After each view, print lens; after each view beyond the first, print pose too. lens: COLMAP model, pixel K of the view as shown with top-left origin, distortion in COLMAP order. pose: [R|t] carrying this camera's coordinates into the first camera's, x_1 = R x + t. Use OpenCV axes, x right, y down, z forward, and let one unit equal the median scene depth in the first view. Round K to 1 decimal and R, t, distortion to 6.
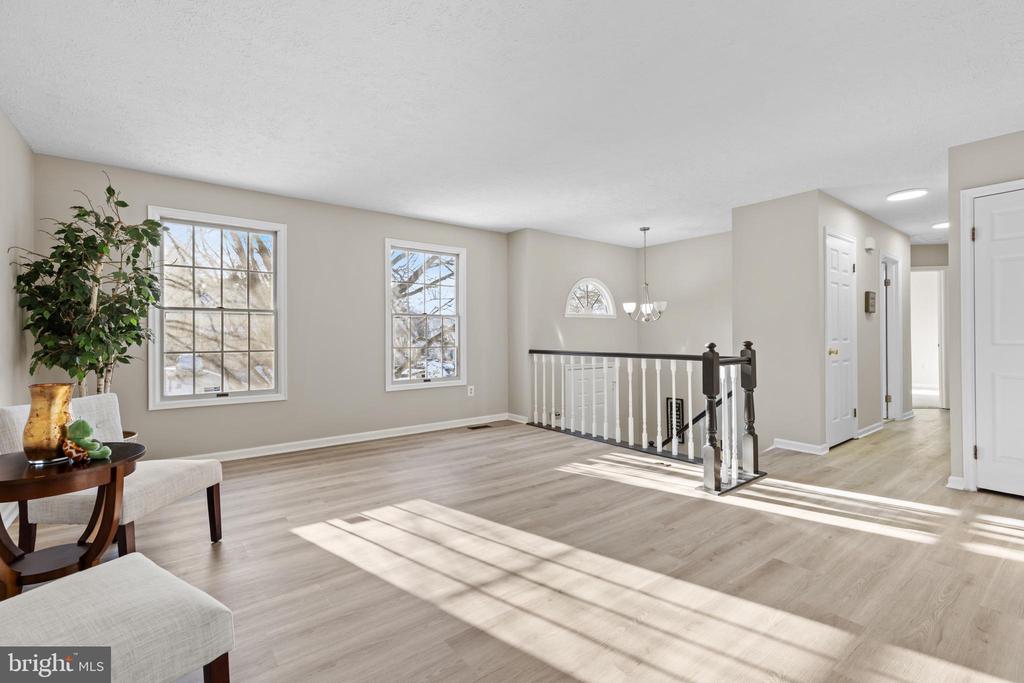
lens RADIAL K [[459.4, 0, 513.2], [0, 459.4, 337.8], [0, 0, 1]] dist [0.004438, 0.001212]
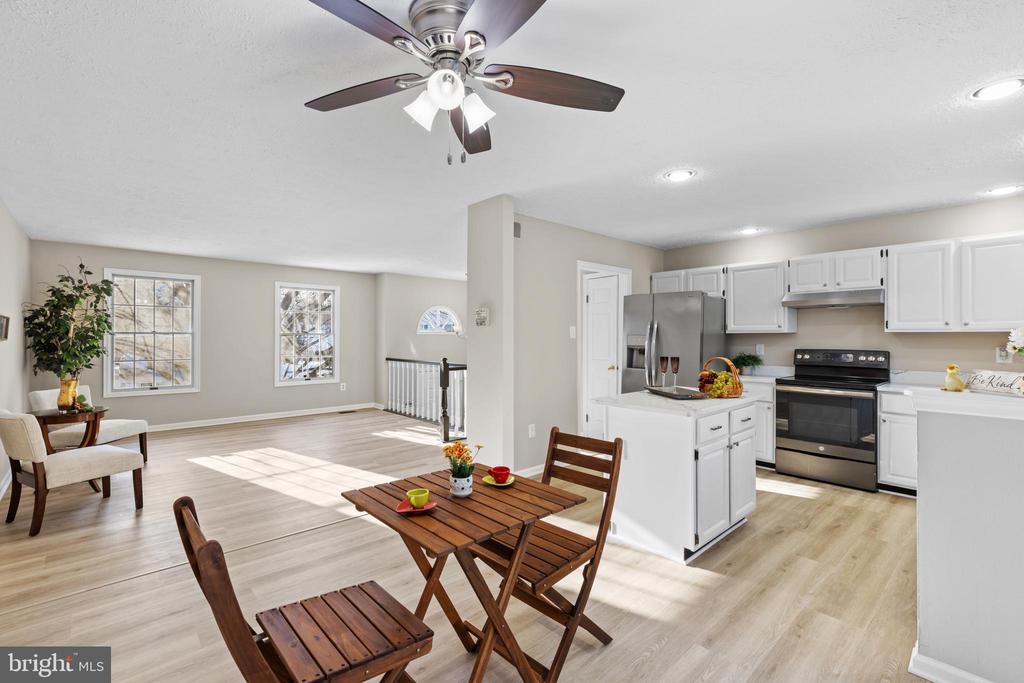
lens RADIAL K [[459.4, 0, 510.9], [0, 459.4, 336.5], [0, 0, 1]] dist [0.004438, 0.001212]
pose [[0.997287, 0.007266, 0.073258, 0.540809], [-0.007070, 0.999971, -0.002935, -0.064972], [-0.073277, 0.002409, 0.997309, -0.756974]]
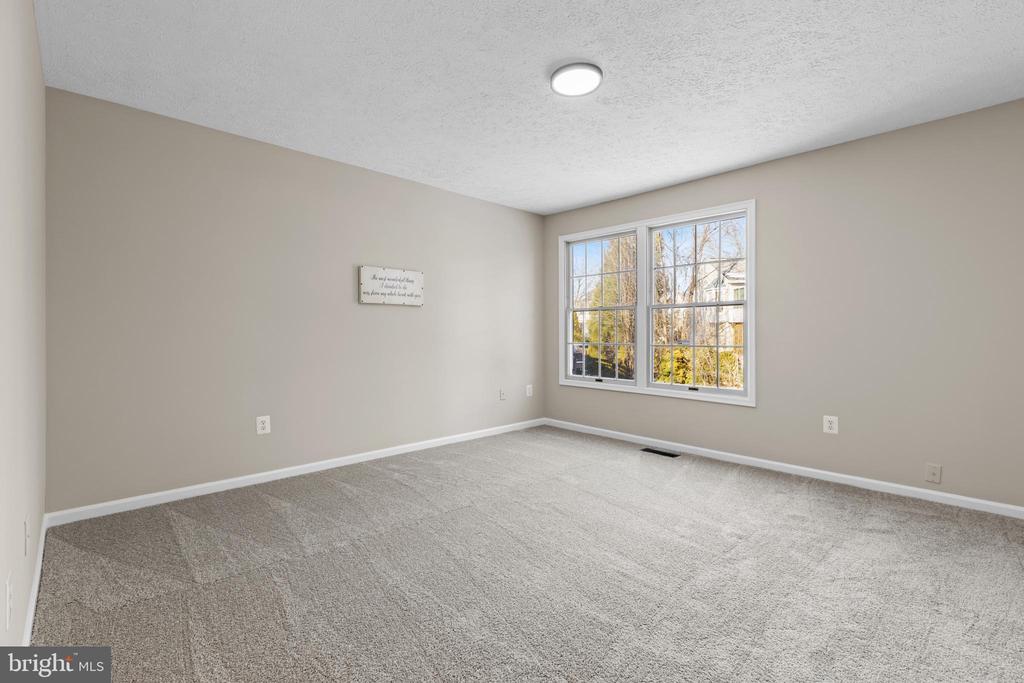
lens RADIAL K [[459.4, 0, 487.8], [0, 459.4, 336.9], [0, 0, 1]] dist [0.004438, 0.001212]
pose [[0.055486, 0.001093, -0.998459, 0.436641], [-0.013650, 0.999907, 0.000336, 0.020022], [0.998366, 0.013610, 0.055496, 0.619644]]
